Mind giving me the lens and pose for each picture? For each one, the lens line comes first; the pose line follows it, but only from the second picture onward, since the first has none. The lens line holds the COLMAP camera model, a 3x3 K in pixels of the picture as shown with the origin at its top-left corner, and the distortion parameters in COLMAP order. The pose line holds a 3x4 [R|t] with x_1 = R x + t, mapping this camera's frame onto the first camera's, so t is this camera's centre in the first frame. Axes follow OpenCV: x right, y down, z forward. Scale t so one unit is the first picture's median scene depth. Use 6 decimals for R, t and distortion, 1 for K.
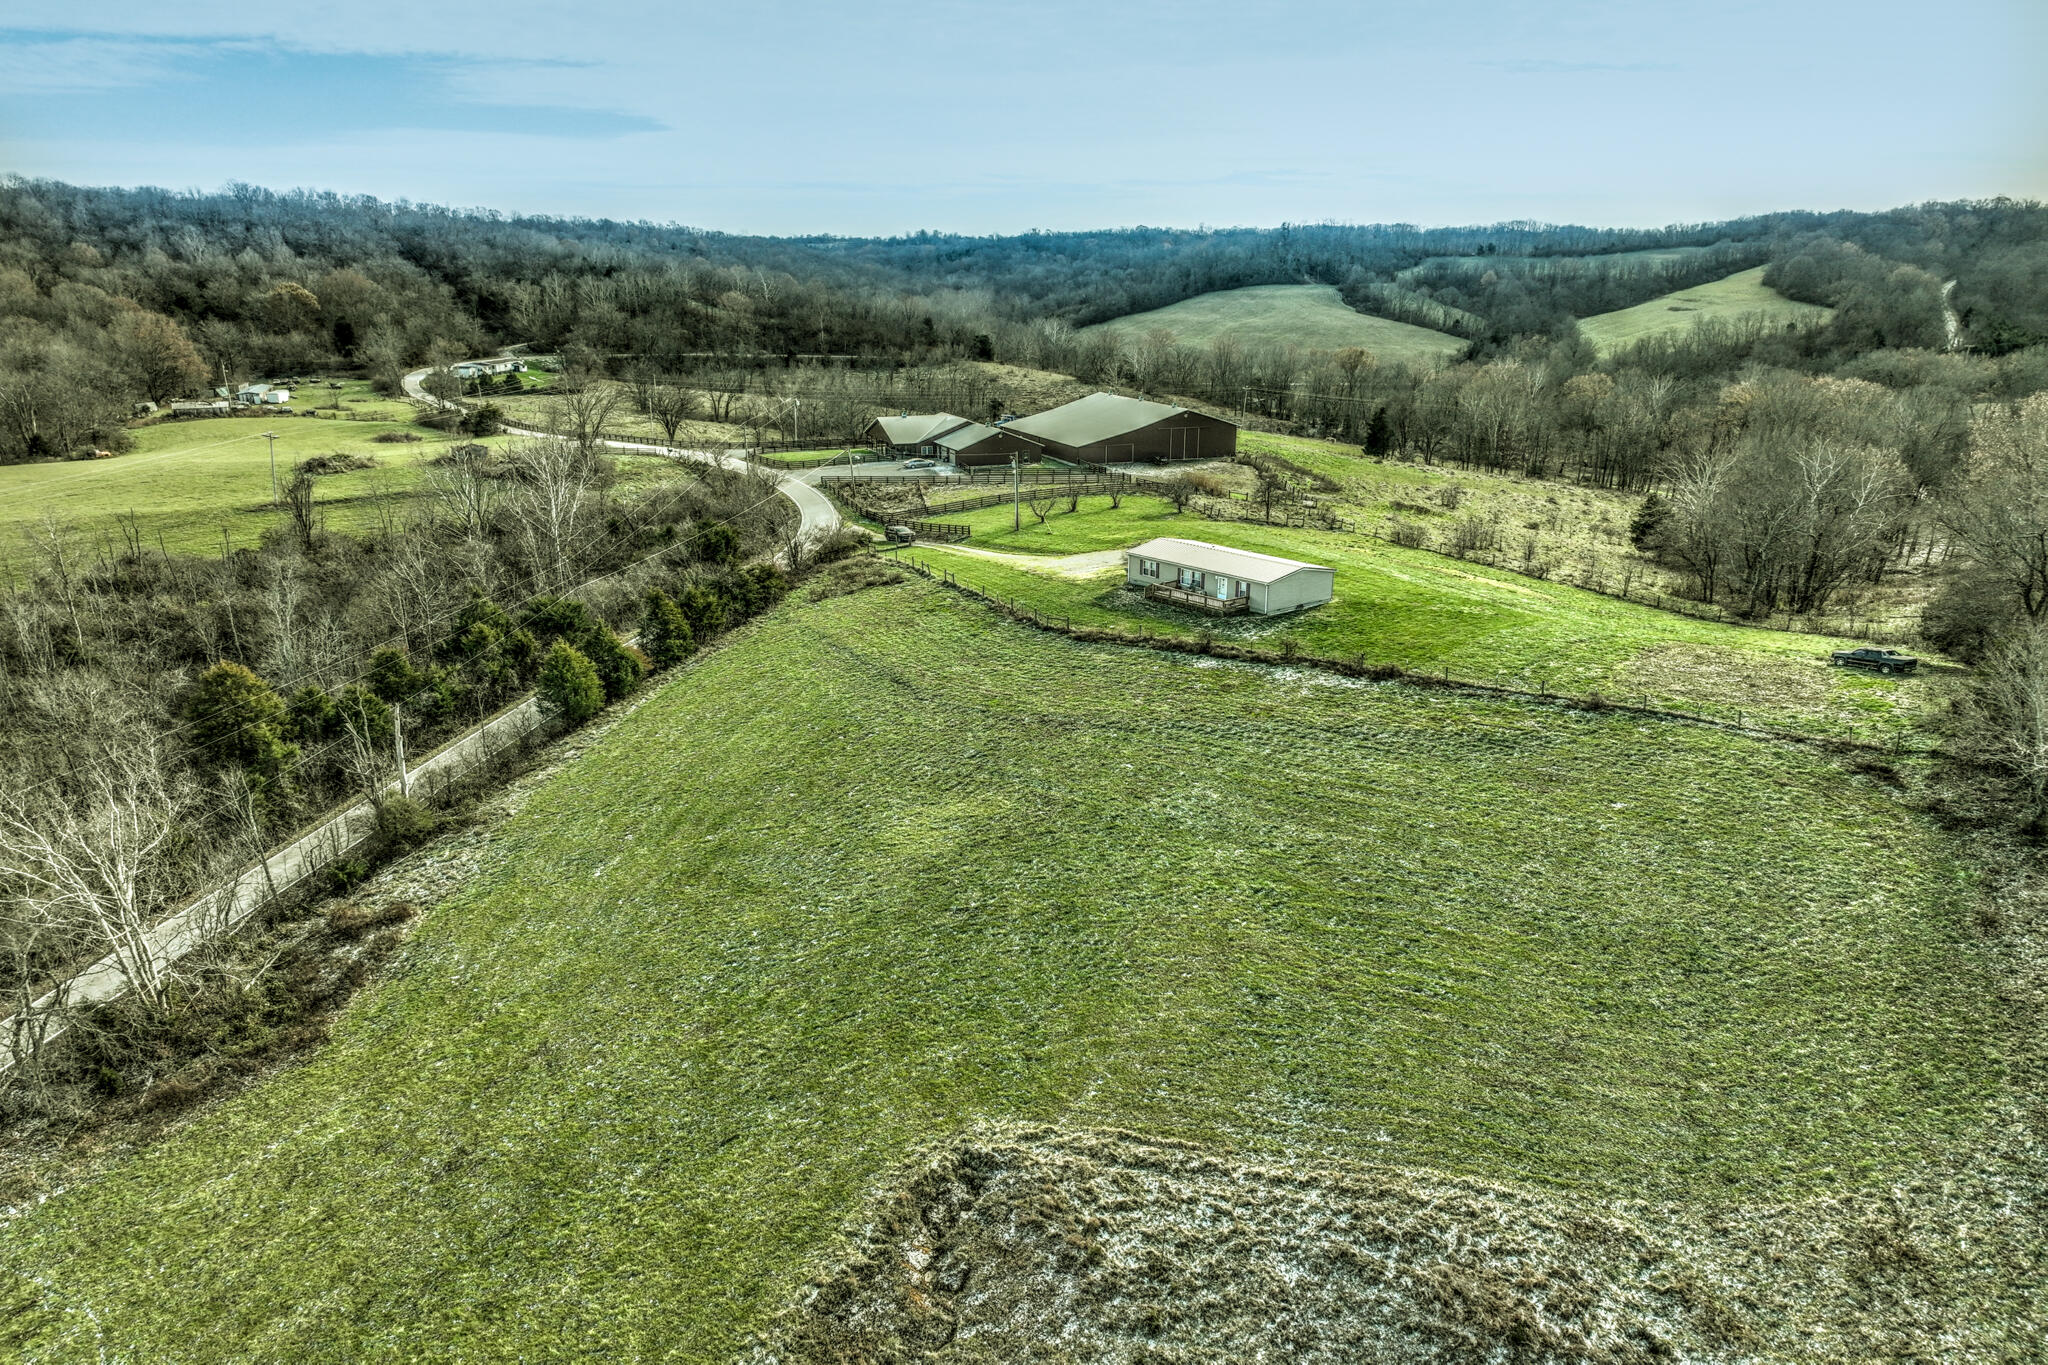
lens RADIAL K [[1434.1, 0, 1027.2], [0, 1434.1, 767.7], [0, 0, 1]] dist [-0.000178, 0.019067]
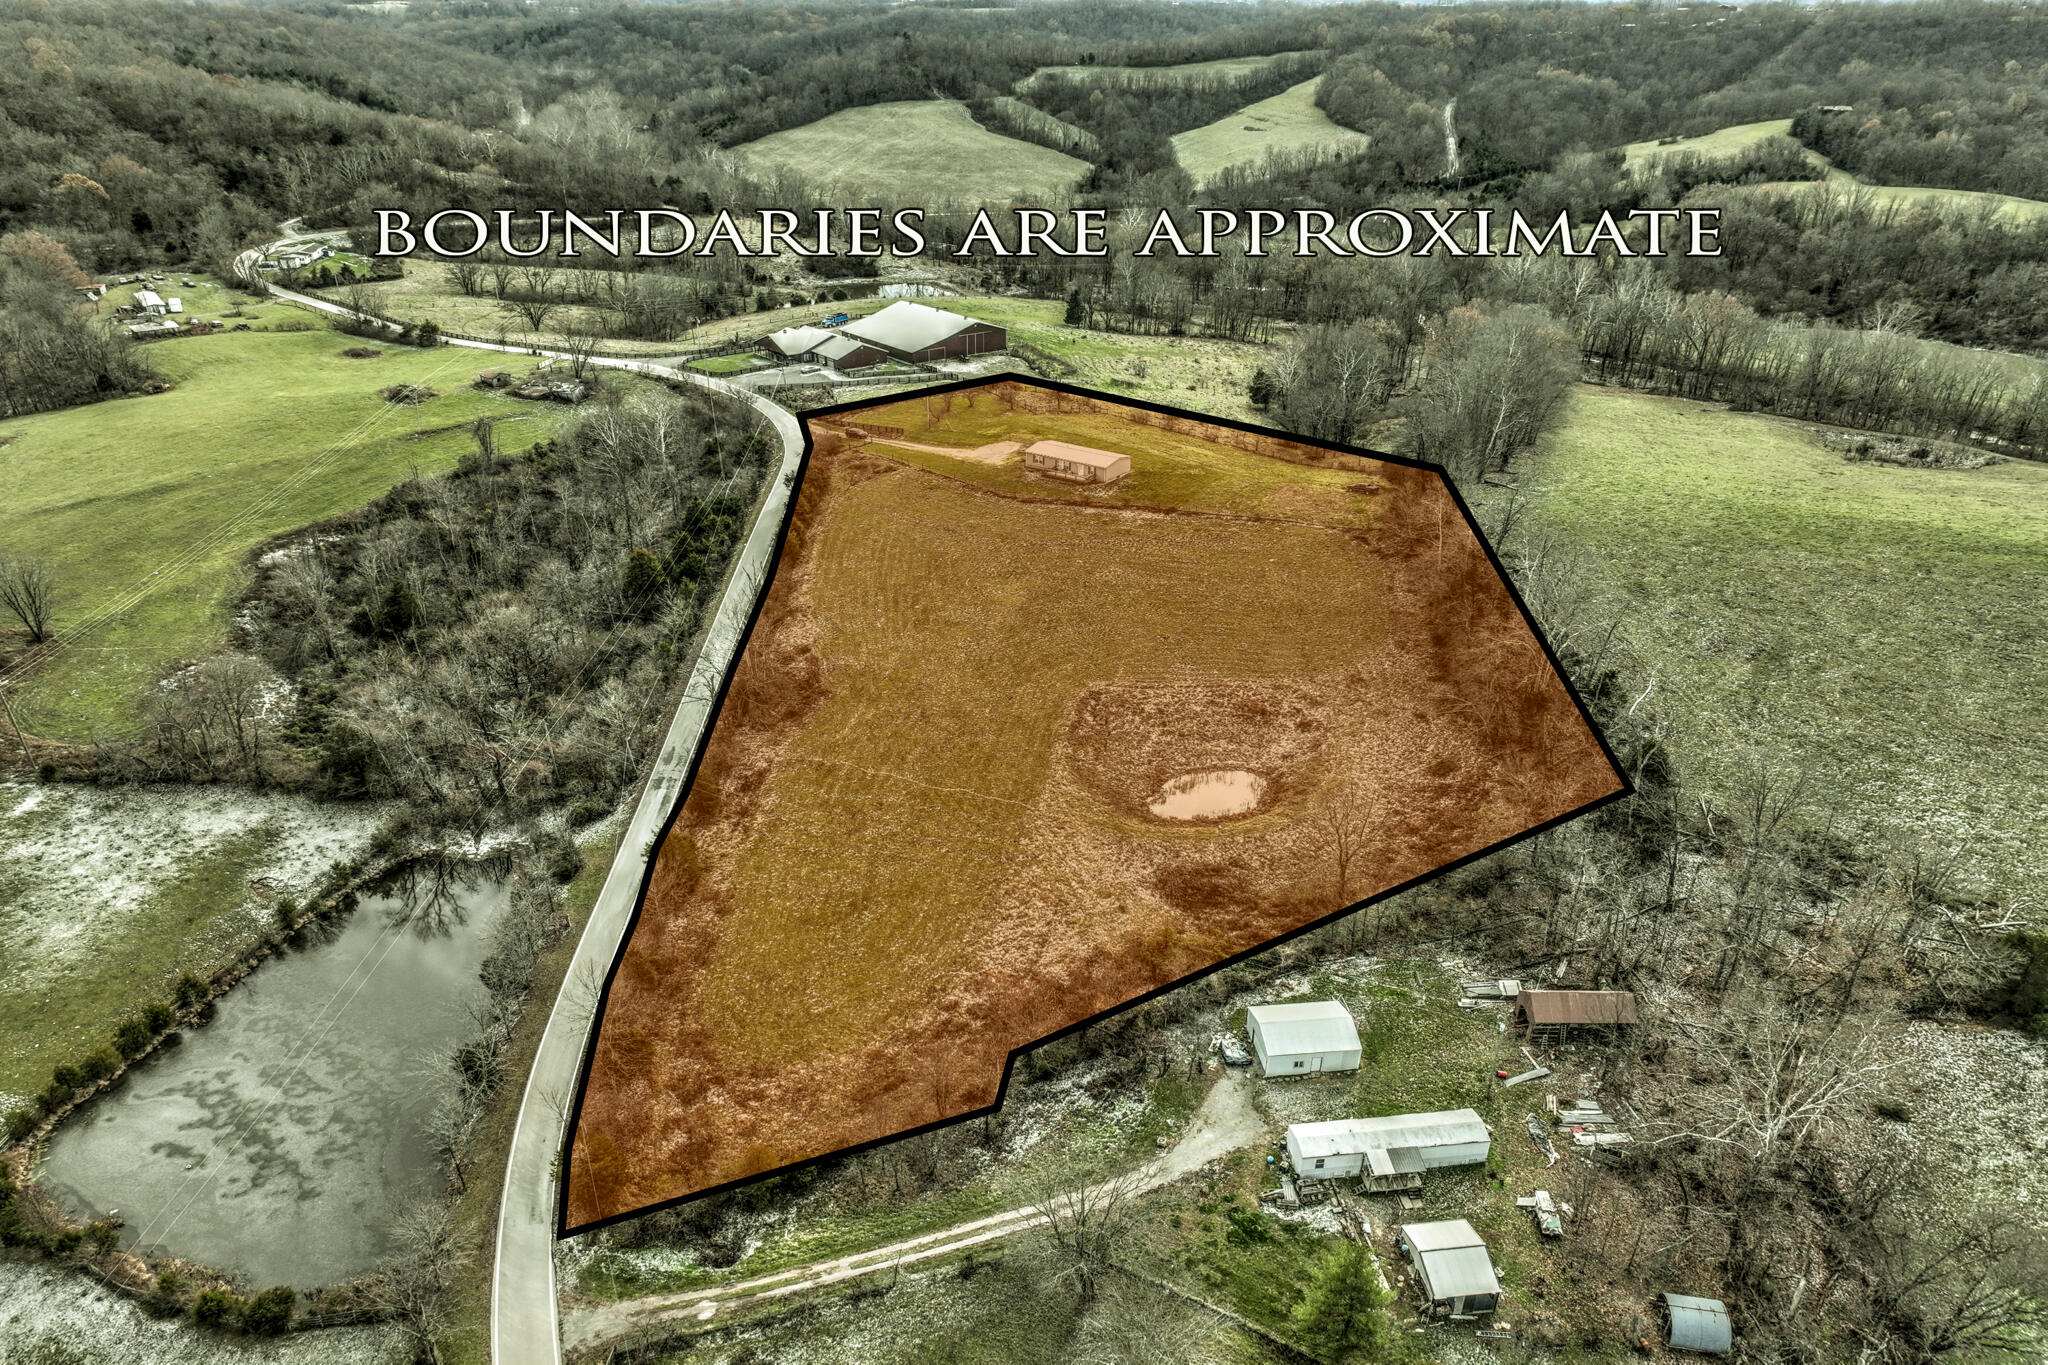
lens RADIAL K [[1476.0, 0, 1026.0], [0, 1476.0, 724.5], [0, 0, 1]] dist [0.004310, 0.010039]
pose [[0.962387, -0.114432, 0.246407, -0.159797], [0.084062, 0.987884, 0.130457, -0.014599], [-0.258350, -0.104836, 0.960346, -0.335149]]
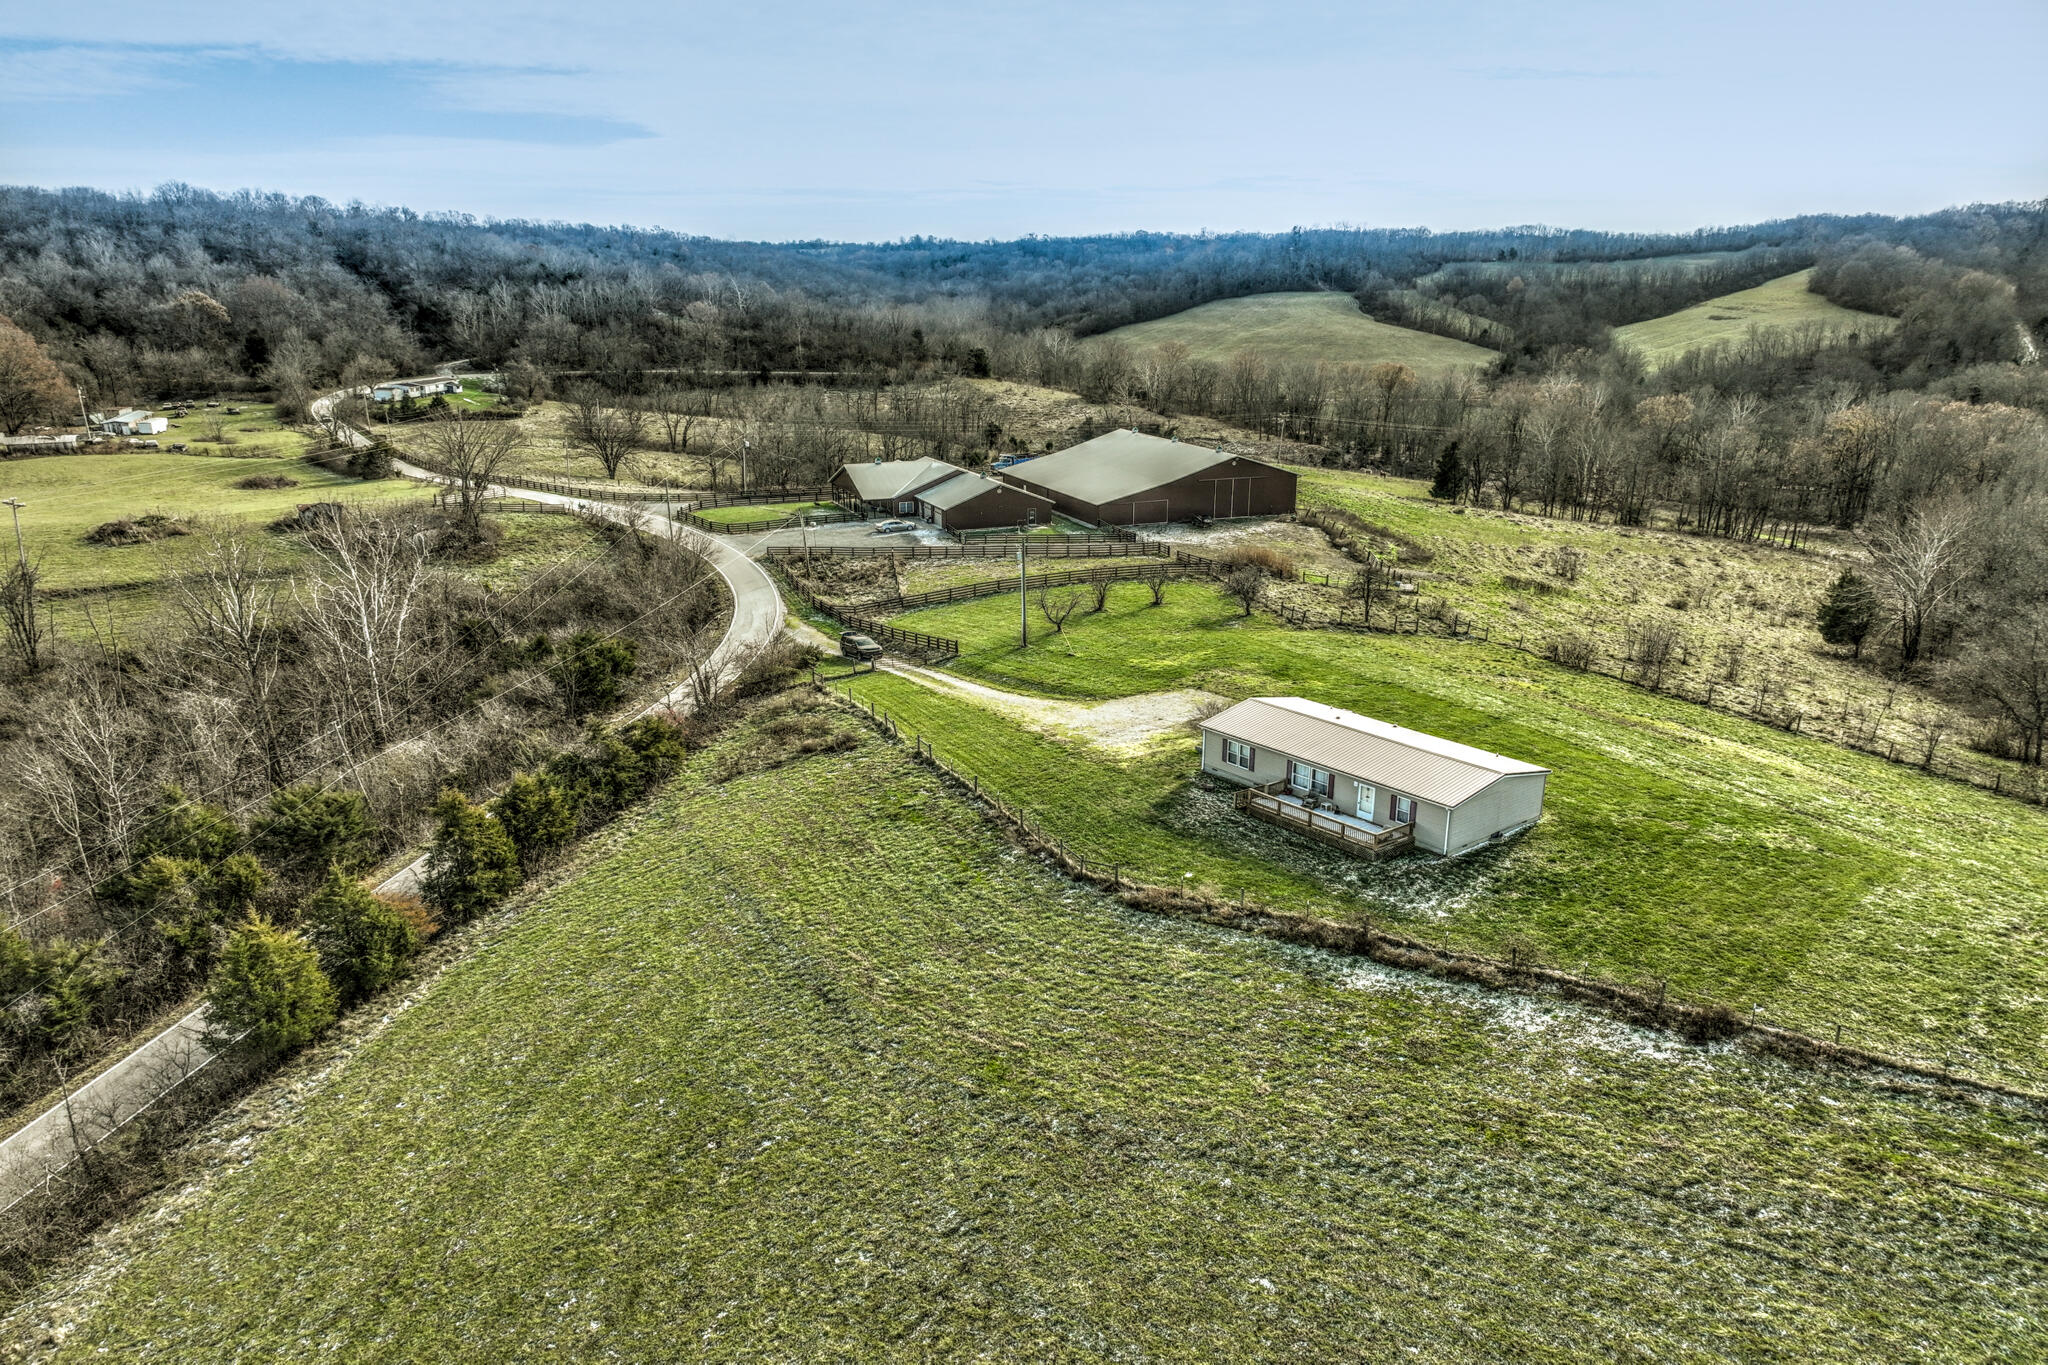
lens RADIAL K [[1434.1, 0, 1027.2], [0, 1434.1, 767.7], [0, 0, 1]] dist [-0.000178, 0.019067]
pose [[0.999996, -0.001451, 0.002314, -0.003085], [0.001459, 0.999992, -0.003626, -0.043513], [-0.002309, 0.003629, 0.999991, 0.122475]]
